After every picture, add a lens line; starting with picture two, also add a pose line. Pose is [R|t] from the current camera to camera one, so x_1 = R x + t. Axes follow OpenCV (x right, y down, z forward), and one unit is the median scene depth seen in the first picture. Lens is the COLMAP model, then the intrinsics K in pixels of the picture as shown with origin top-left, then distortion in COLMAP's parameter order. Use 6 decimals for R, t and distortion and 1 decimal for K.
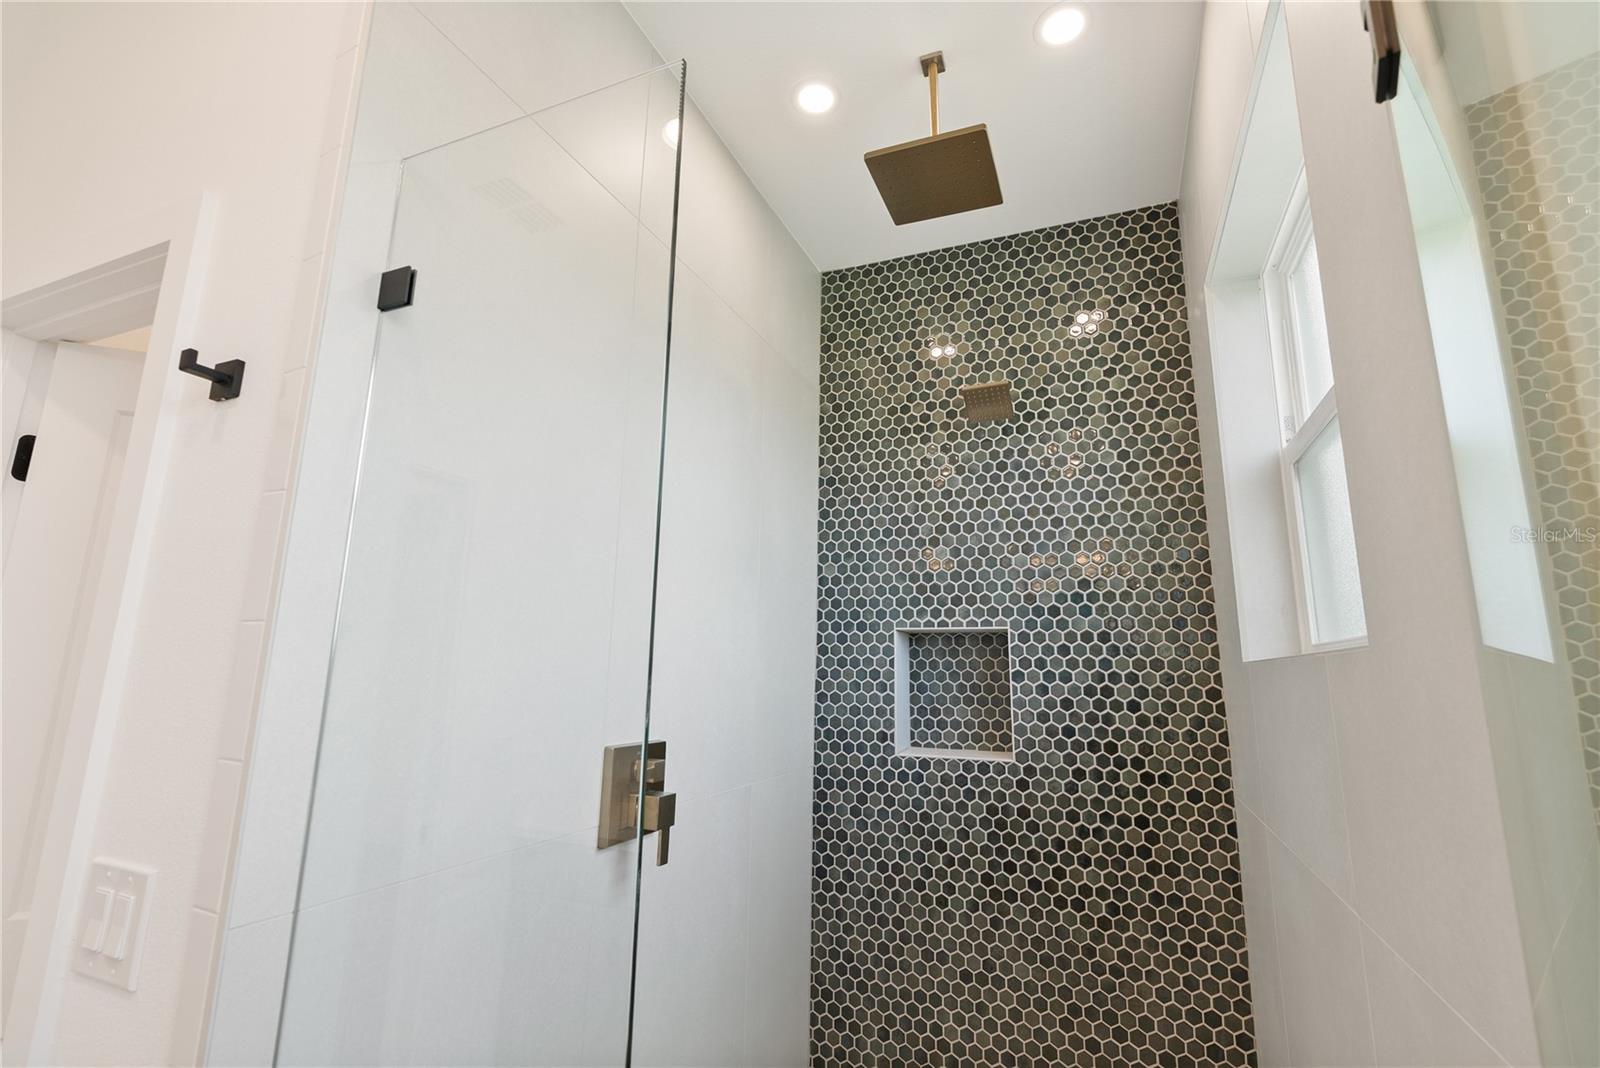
lens RADIAL K [[736.0, 0, 801.1], [0, 736.0, 528.3], [0, 0, 1]] dist [-0.011184, 0.004588]
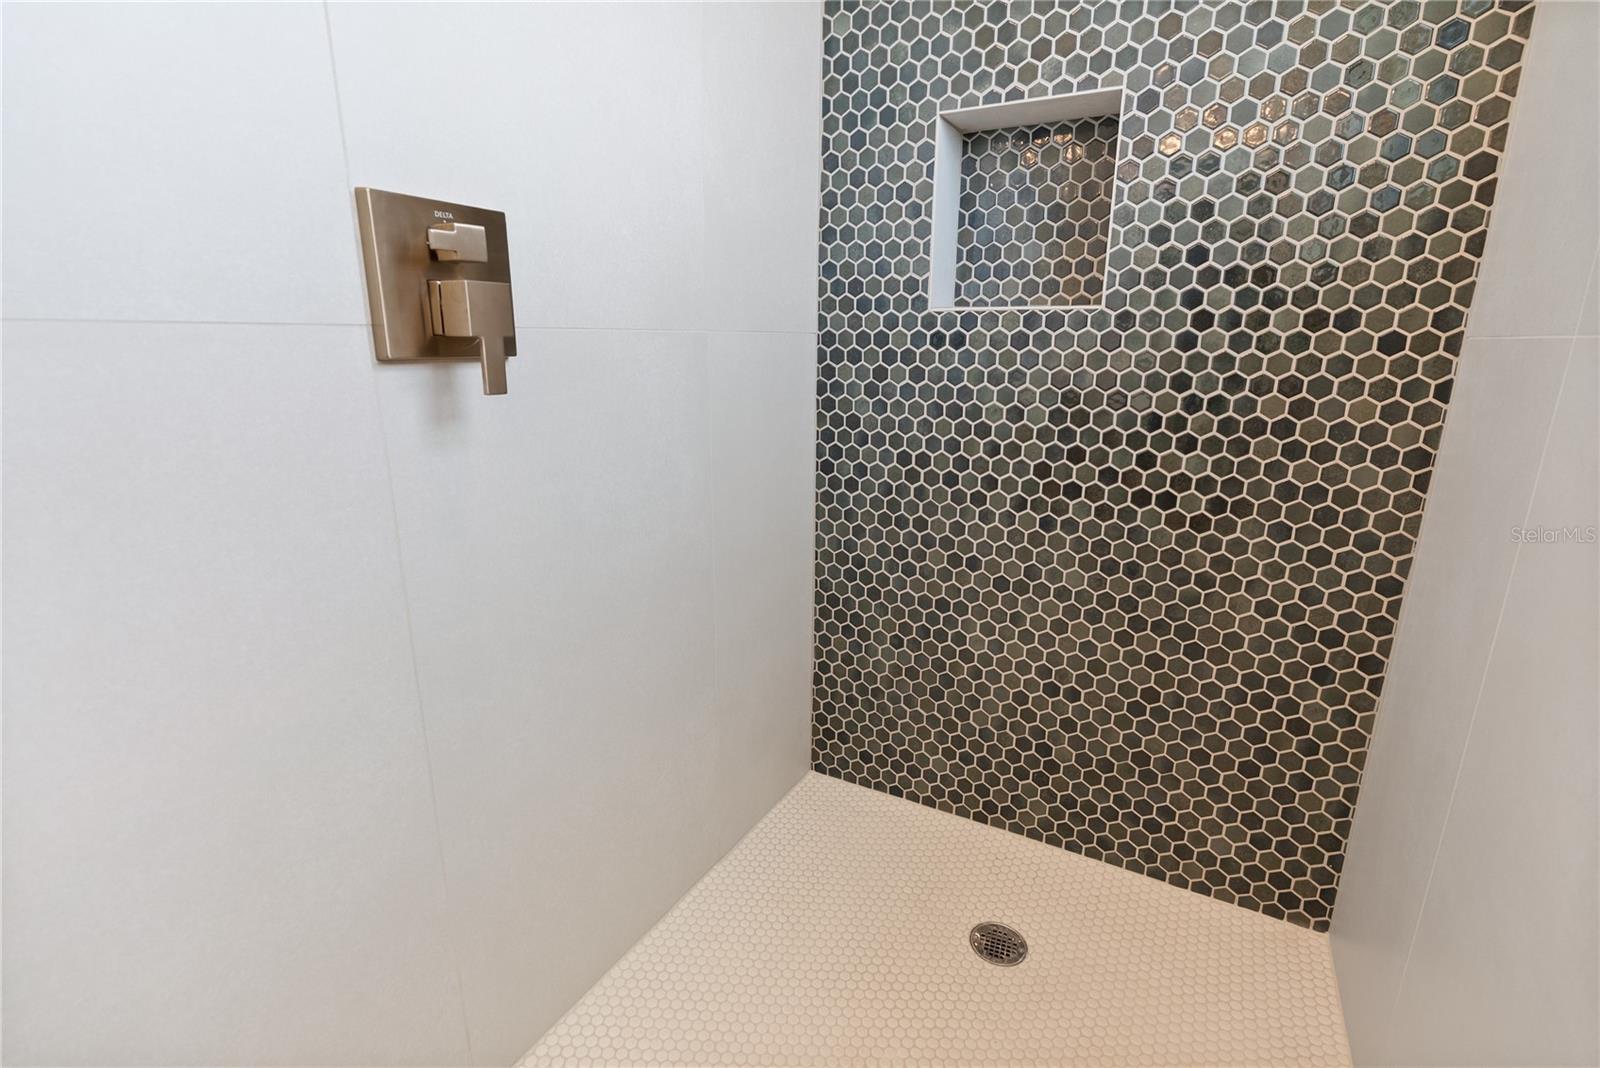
lens RADIAL K [[736.0, 0, 793.4], [0, 736.0, 532.4], [0, 0, 1]] dist [-0.011184, 0.004588]
pose [[0.993139, 0.016655, -0.115749, 0.089286], [0.035499, 0.900160, 0.434110, 0.199337], [0.111423, -0.435240, 0.893393, 0.276306]]
